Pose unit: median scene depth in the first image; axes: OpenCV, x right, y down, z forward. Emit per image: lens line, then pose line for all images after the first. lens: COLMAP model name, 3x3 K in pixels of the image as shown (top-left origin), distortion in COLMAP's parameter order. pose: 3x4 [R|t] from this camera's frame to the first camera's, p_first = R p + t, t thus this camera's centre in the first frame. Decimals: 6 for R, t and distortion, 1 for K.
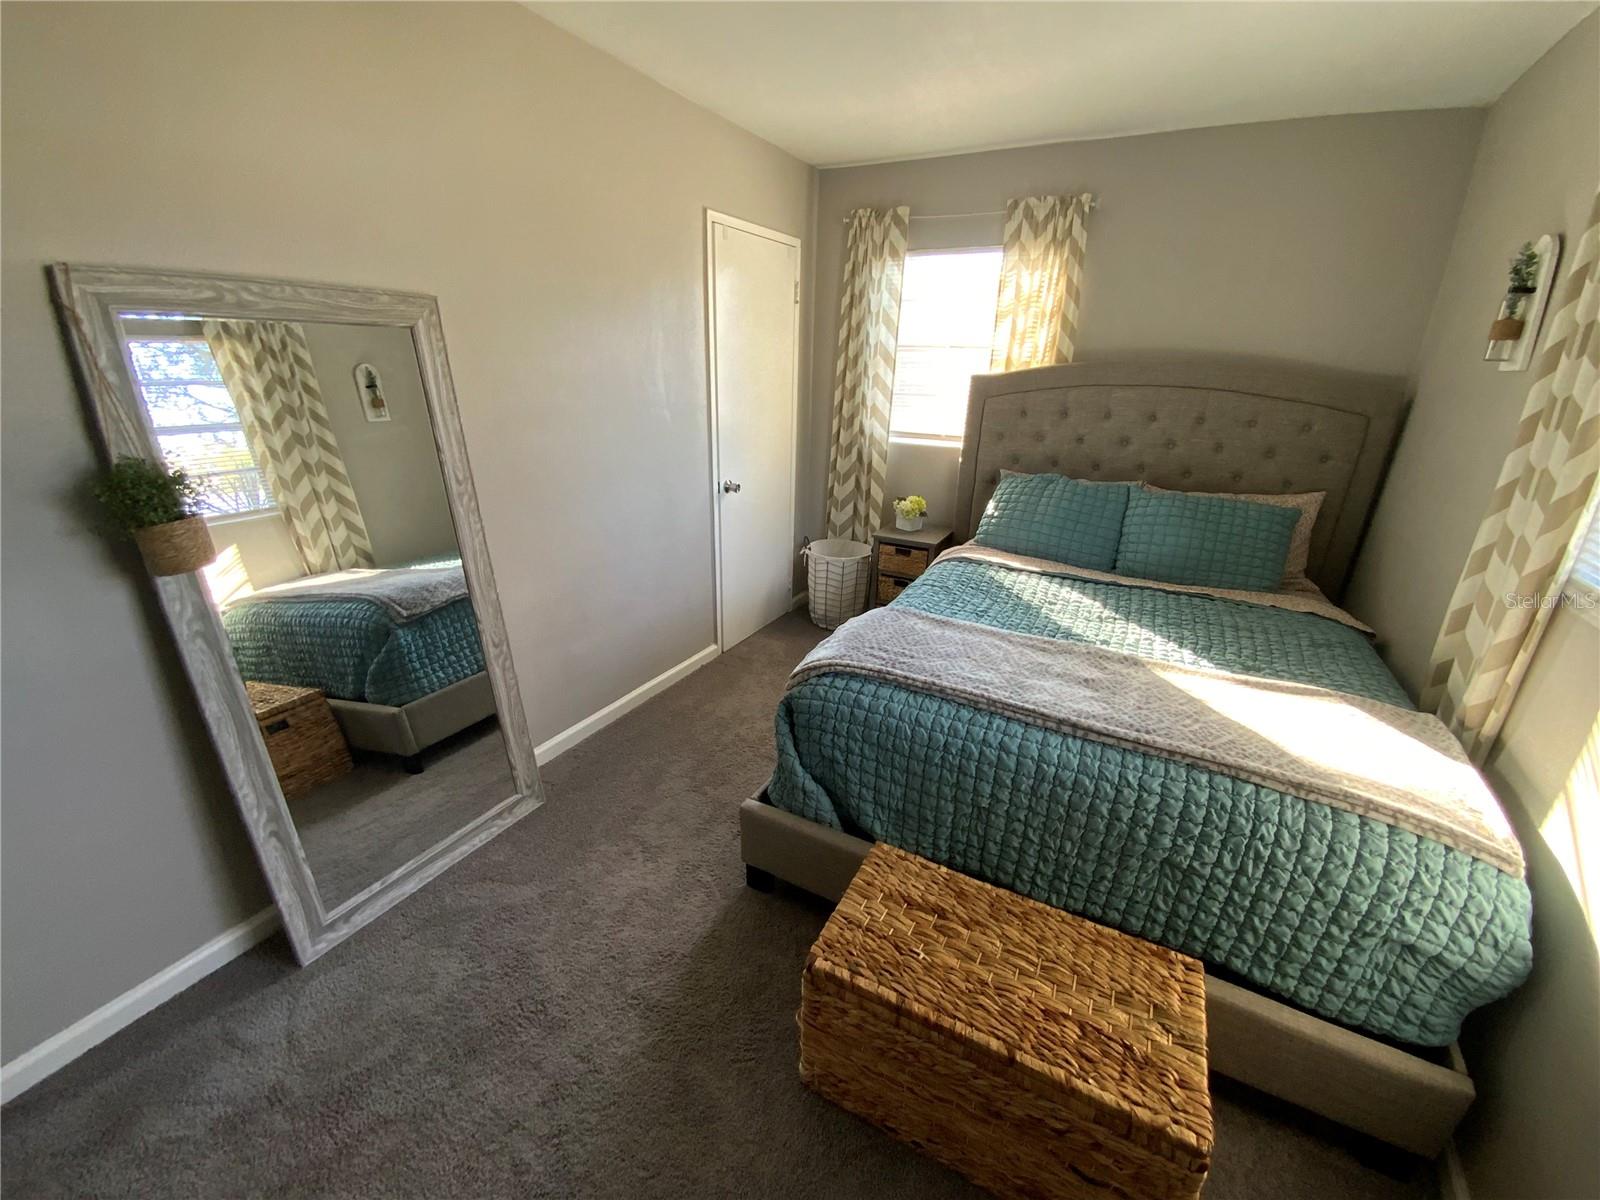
lens RADIAL K [[645.1, 0, 801.3], [0, 645.1, 602.8], [0, 0, 1]] dist [-0.005975, -0.004492]
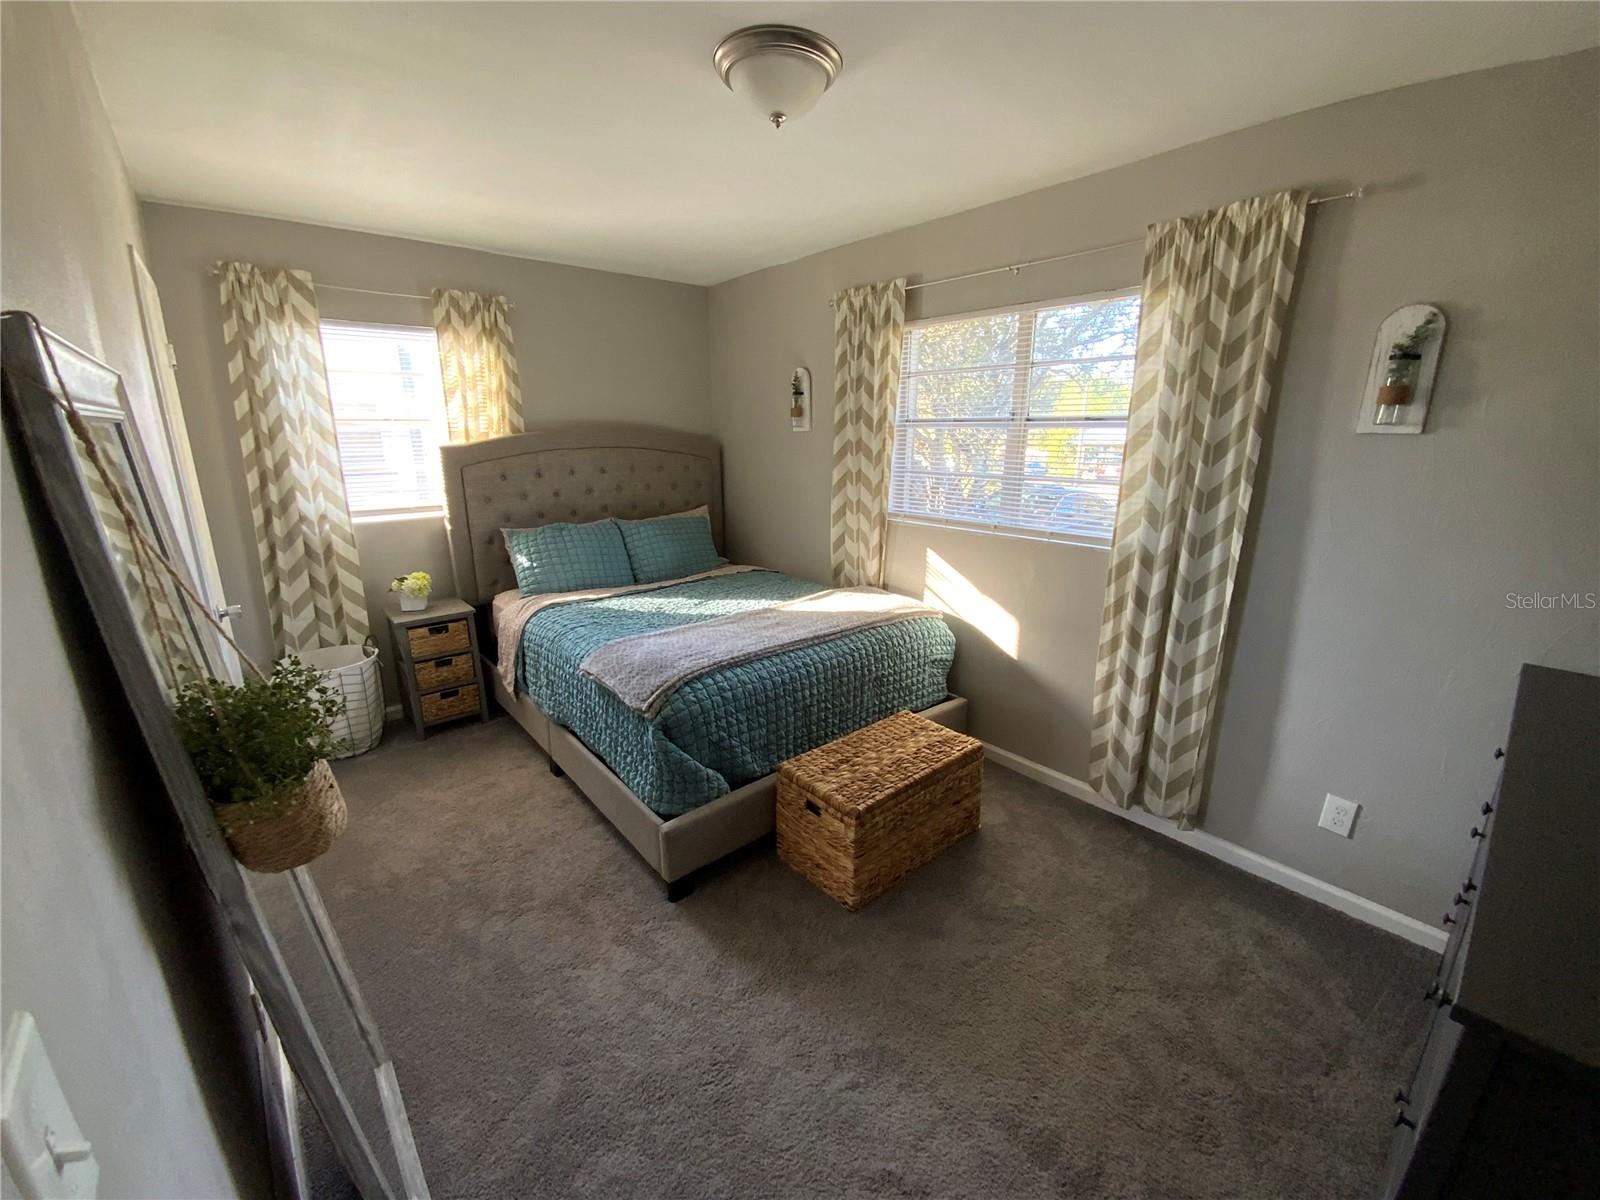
lens RADIAL K [[645.1, 0, 802.2], [0, 645.1, 604.0], [0, 0, 1]] dist [-0.005975, -0.004492]
pose [[0.343701, -0.269424, 0.899600, -0.648952], [0.337295, 0.929453, 0.149499, -0.097331], [-0.876414, 0.252048, 0.410329, 0.167034]]
